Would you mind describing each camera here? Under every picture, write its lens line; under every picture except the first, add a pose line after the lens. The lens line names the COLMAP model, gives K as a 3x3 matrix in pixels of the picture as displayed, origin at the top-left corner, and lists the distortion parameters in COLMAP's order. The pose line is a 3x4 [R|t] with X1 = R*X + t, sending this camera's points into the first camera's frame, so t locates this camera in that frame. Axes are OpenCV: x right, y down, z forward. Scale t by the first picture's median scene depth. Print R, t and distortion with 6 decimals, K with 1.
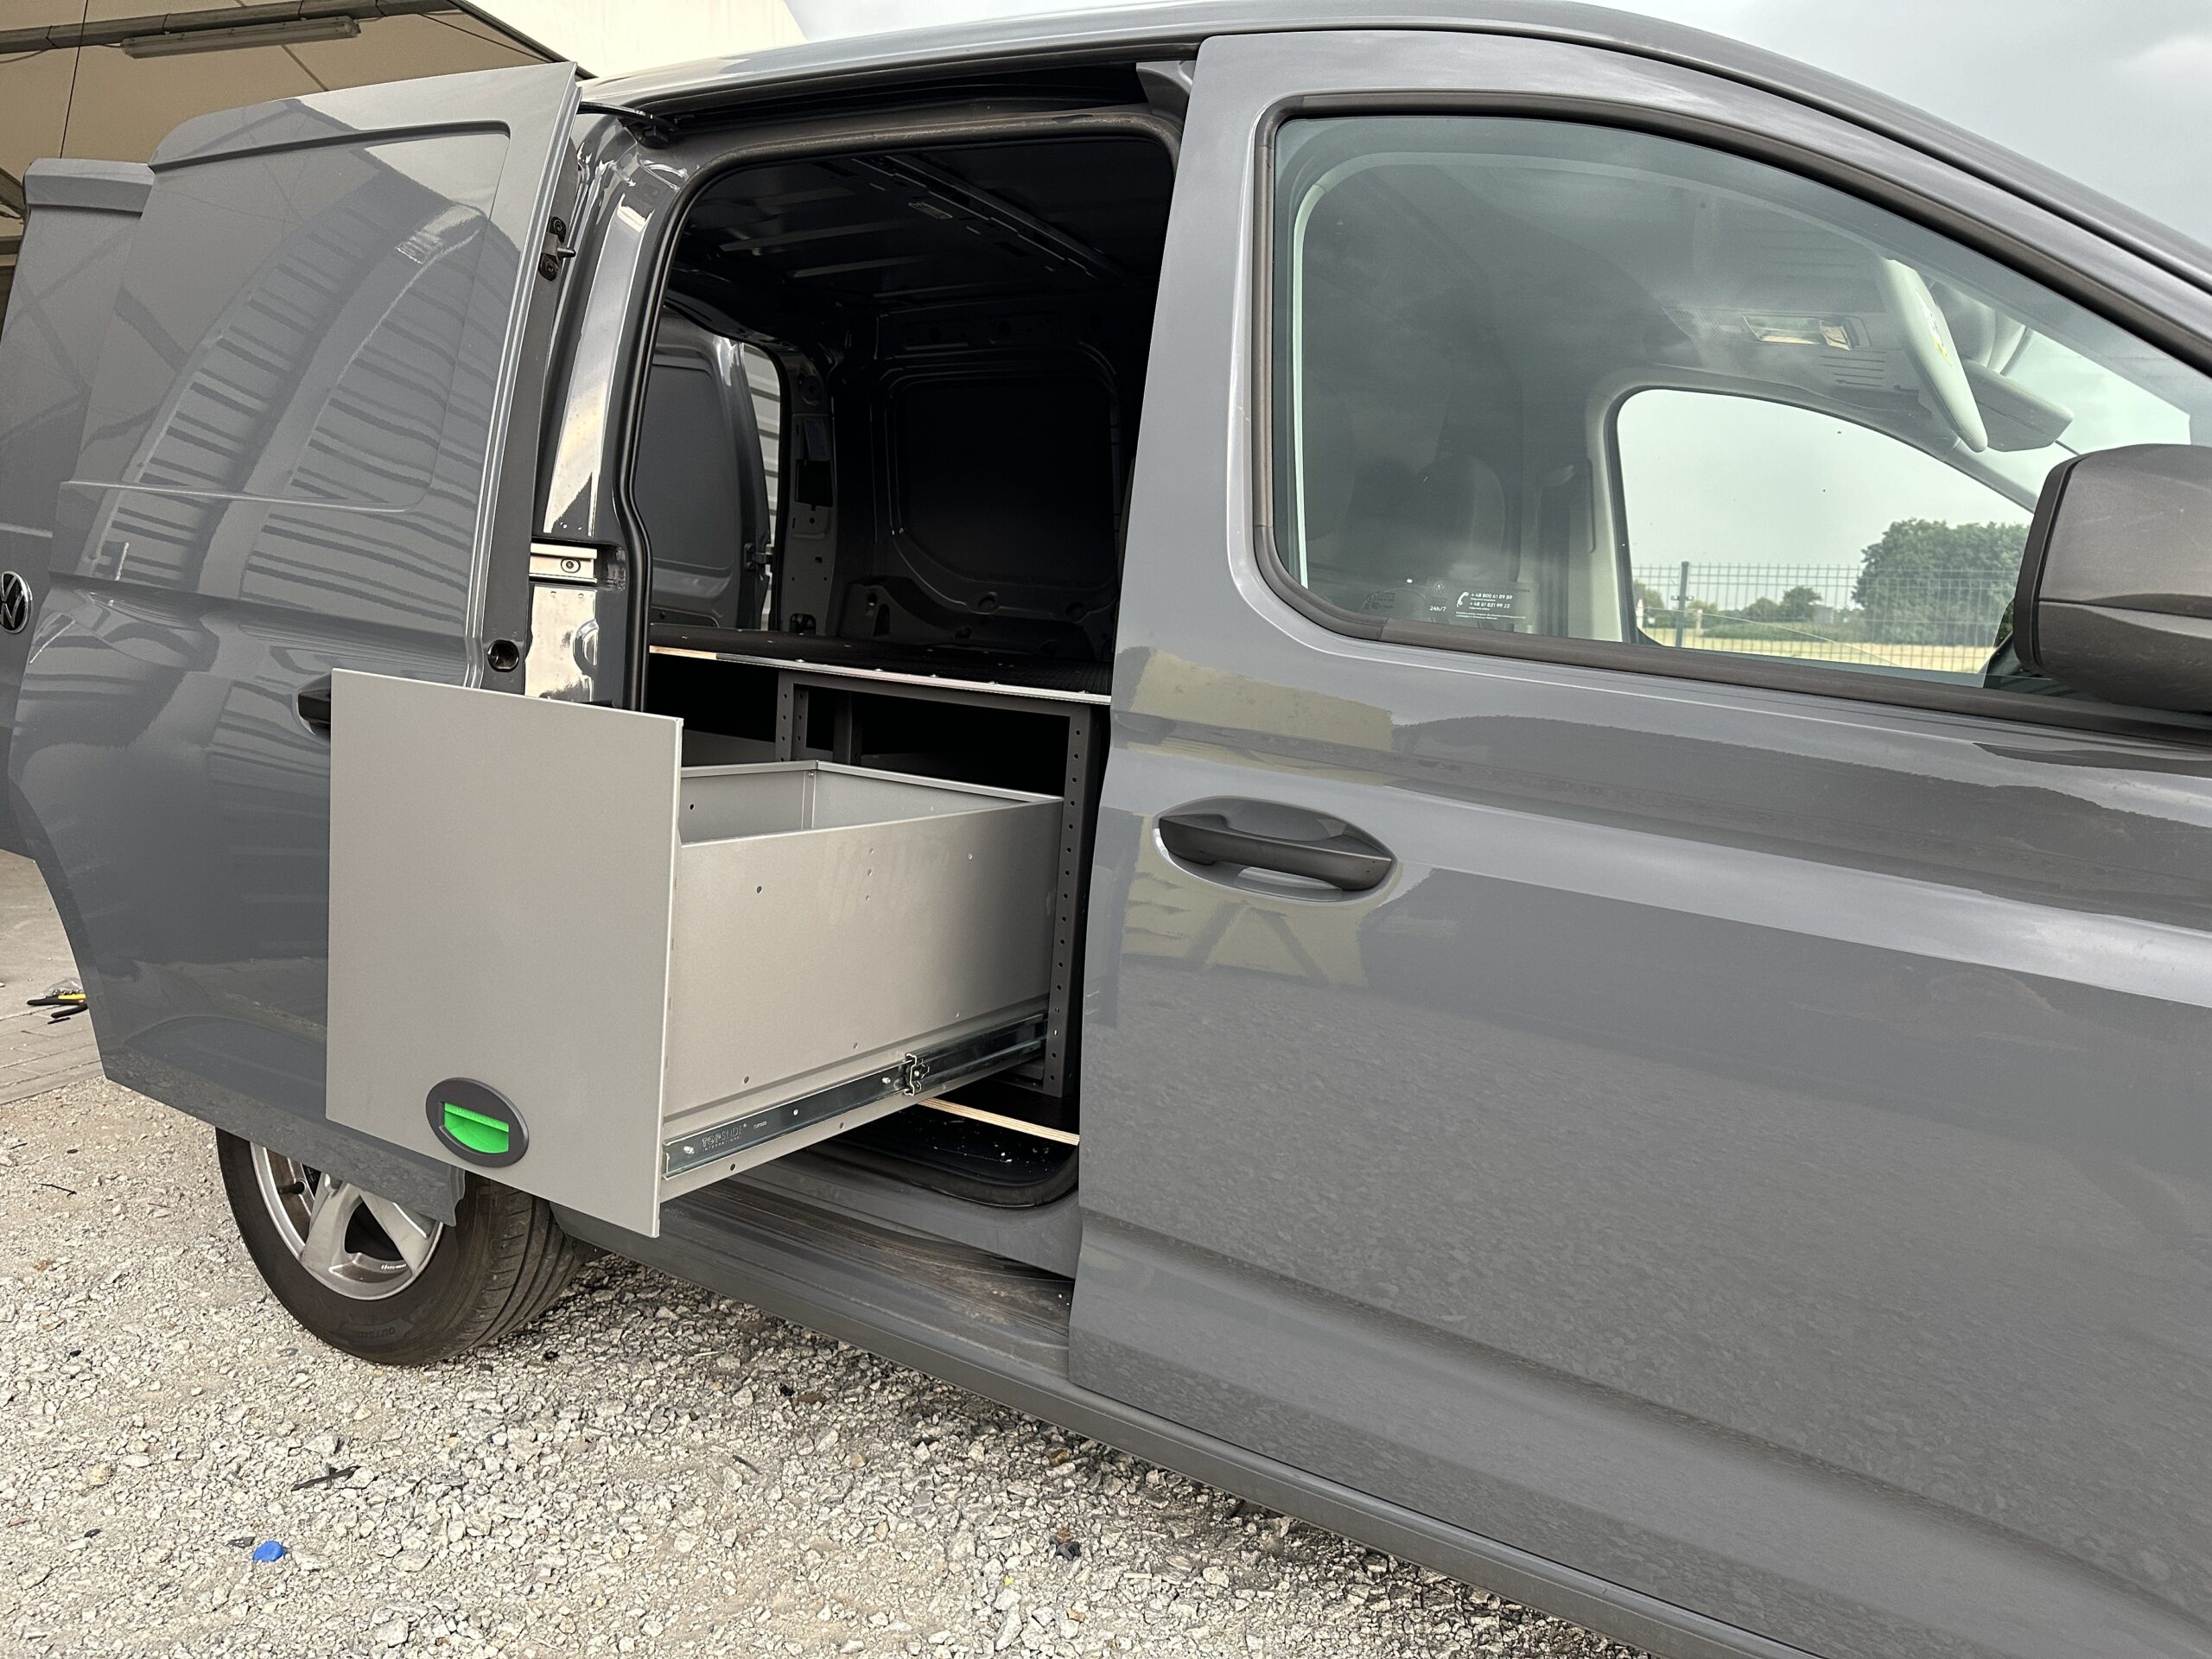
lens RADIAL K [[1568.0, 0, 1173.3], [0, 1568.0, 870.0], [0, 0, 1]] dist [0.045062, -0.052086]
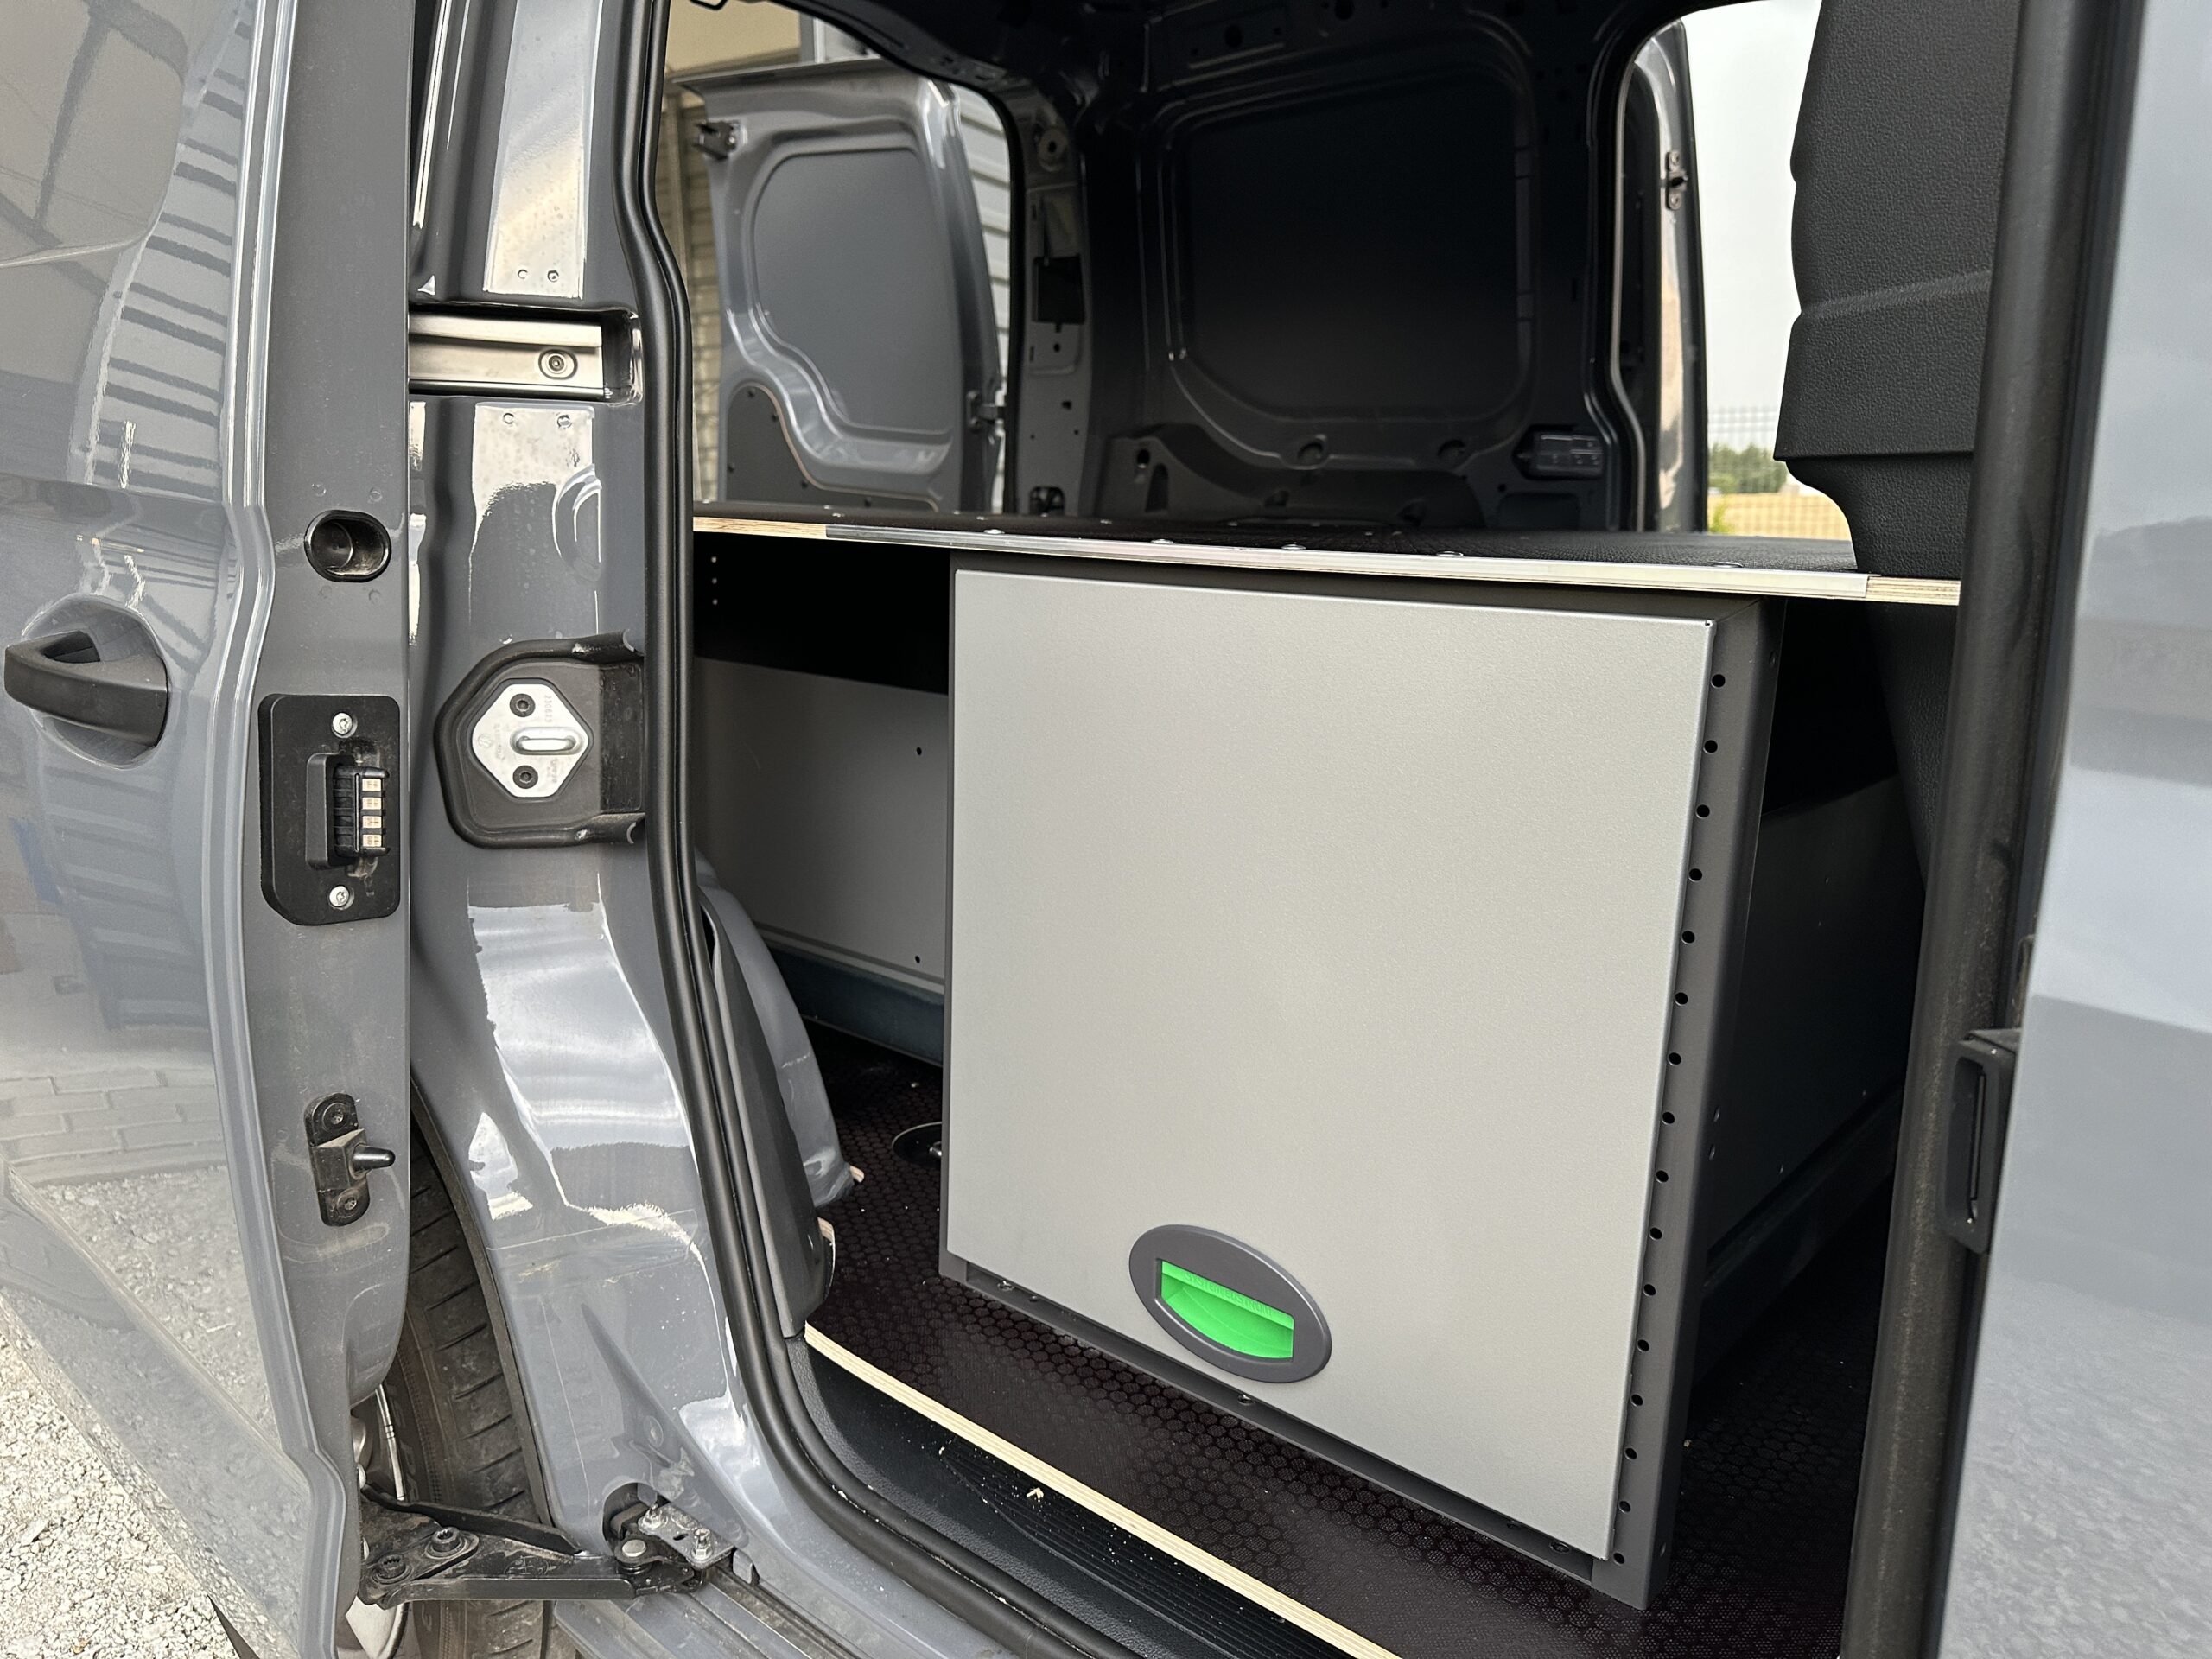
lens RADIAL K [[1558.5, 0, 1105.4], [0, 1558.5, 855.1], [0, 0, 1]] dist [0.029193, -0.038343]
pose [[0.977268, -0.004494, -0.211958, -0.064078], [0.016595, 0.998329, 0.055346, -0.036879], [0.211355, -0.057605, 0.975710, 0.322340]]
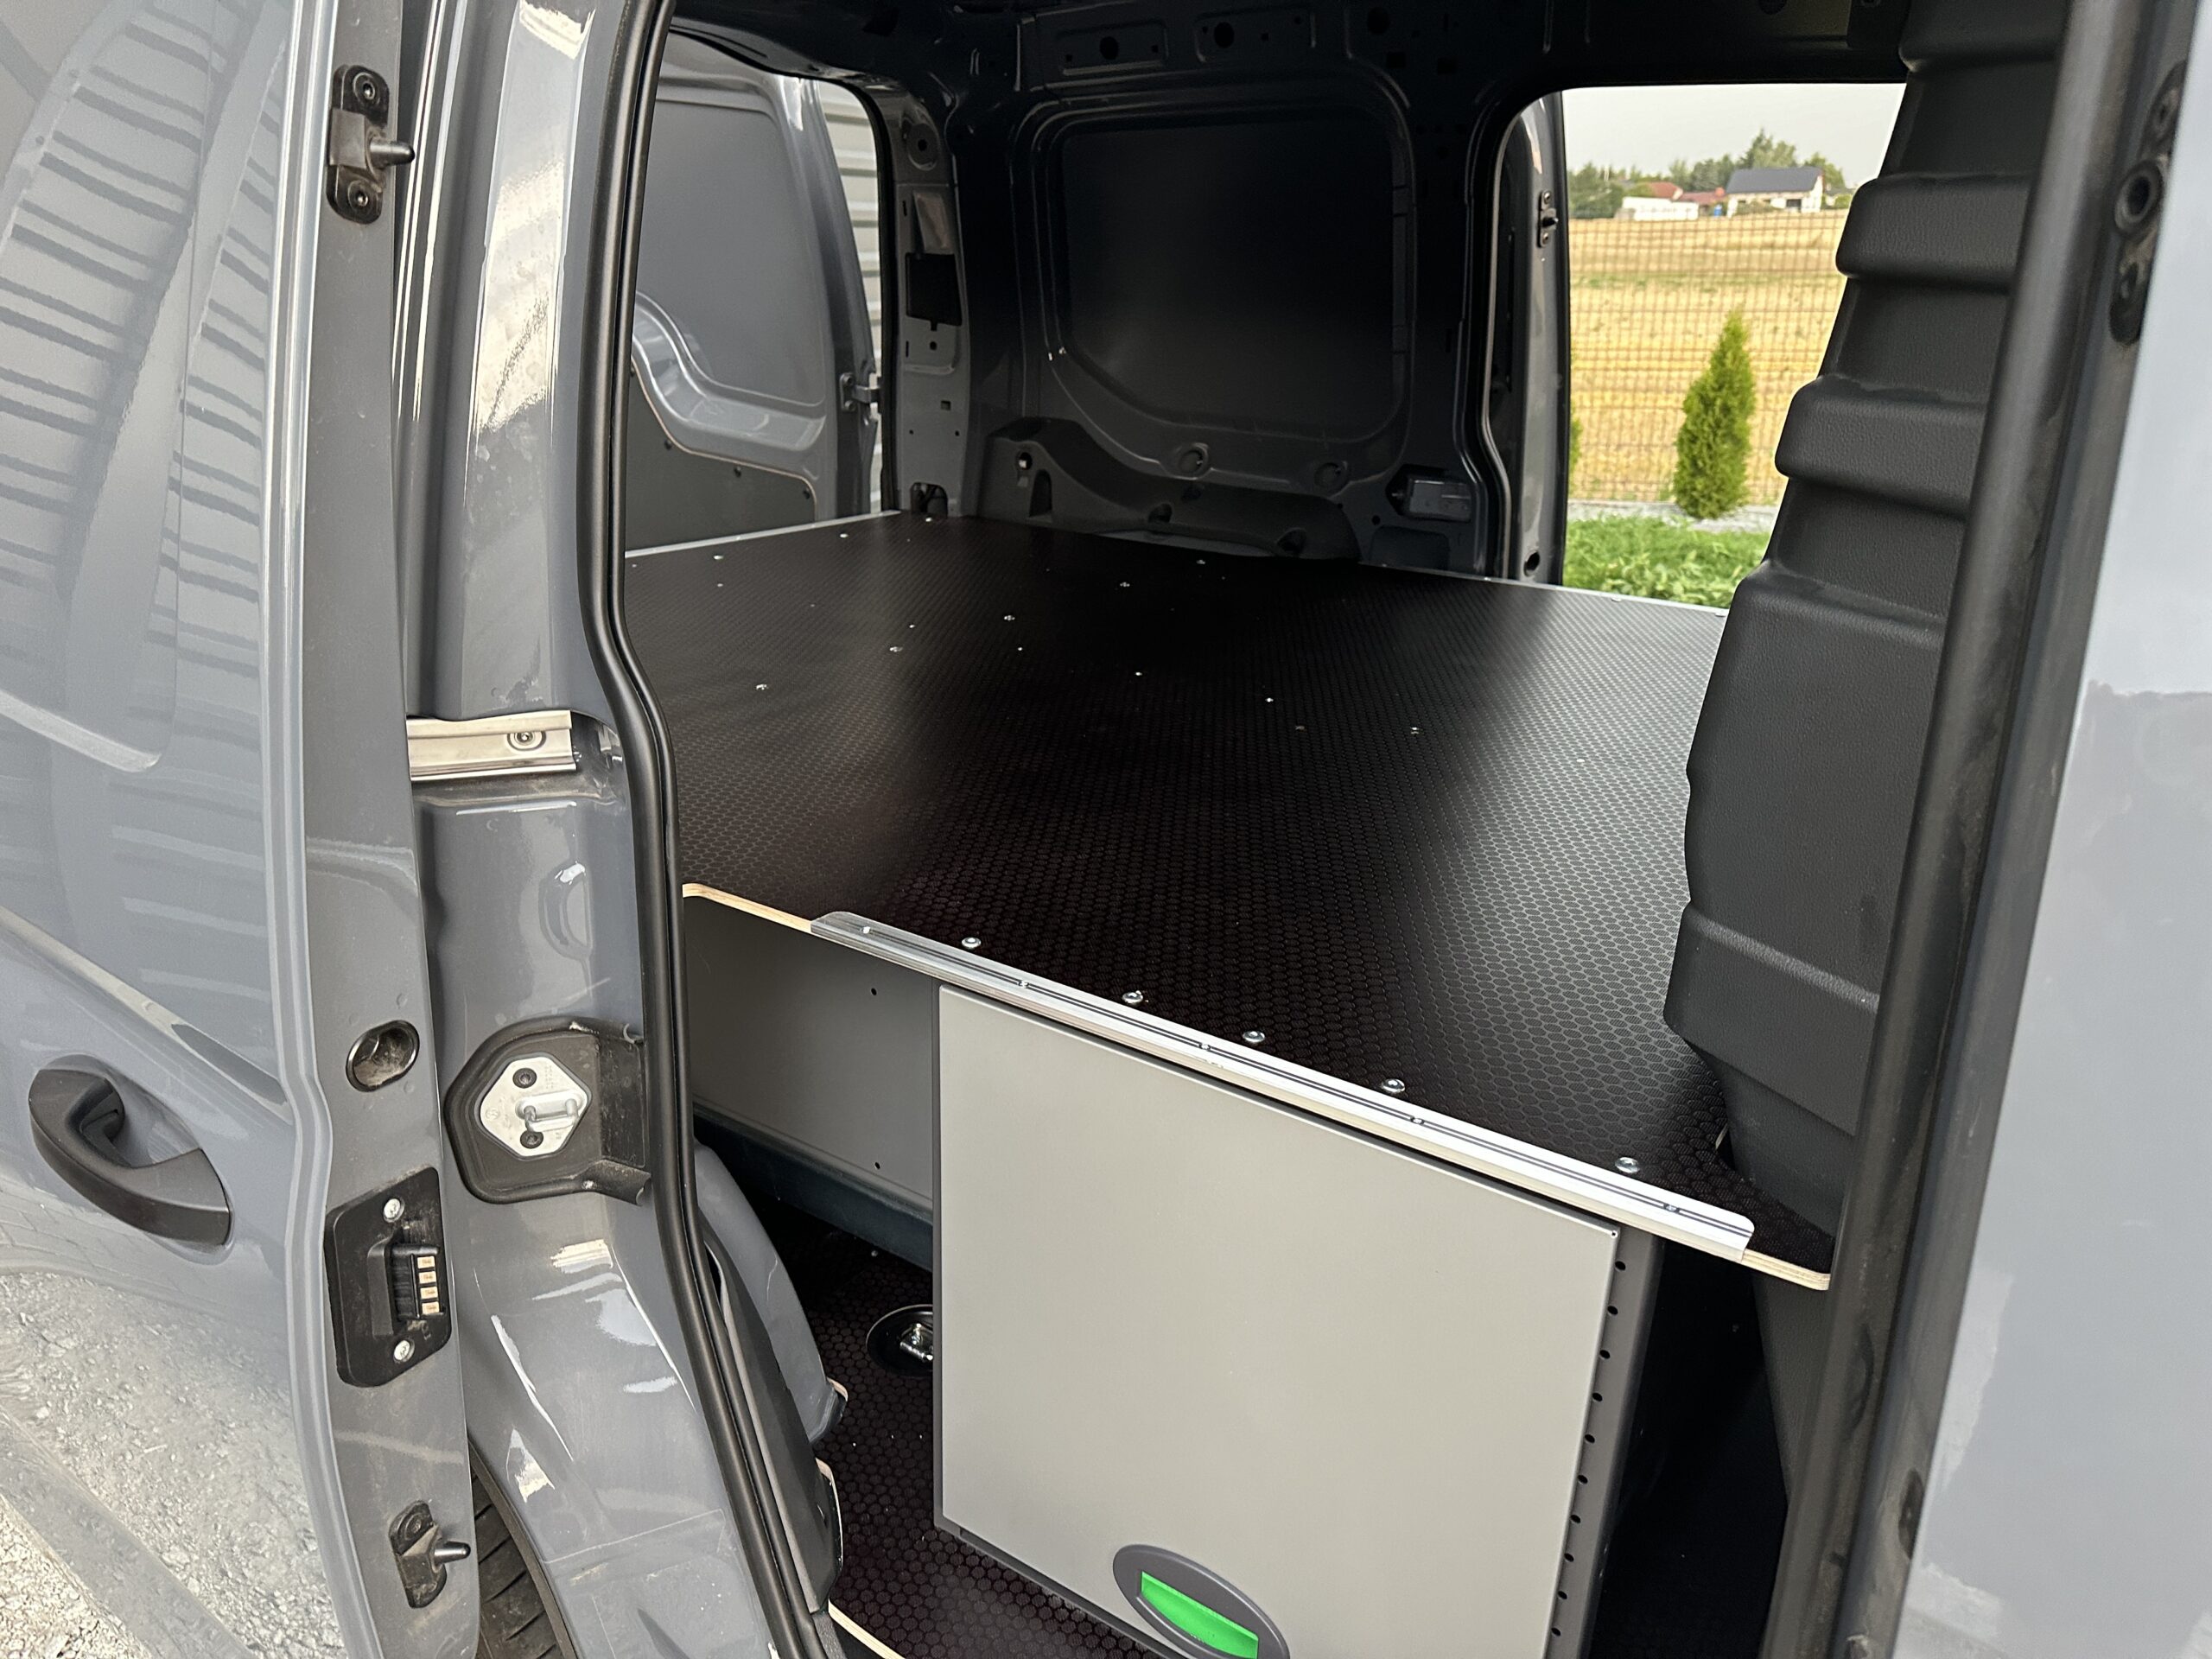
lens RADIAL K [[1557.9, 0, 1114.7], [0, 1557.9, 849.9], [0, 0, 1]] dist [0.016891, -0.022622]
pose [[0.993898, -0.008937, -0.109943, -0.079199], [0.032966, 0.975225, 0.218747, -0.155454], [0.105265, -0.221037, 0.969568, 0.305340]]
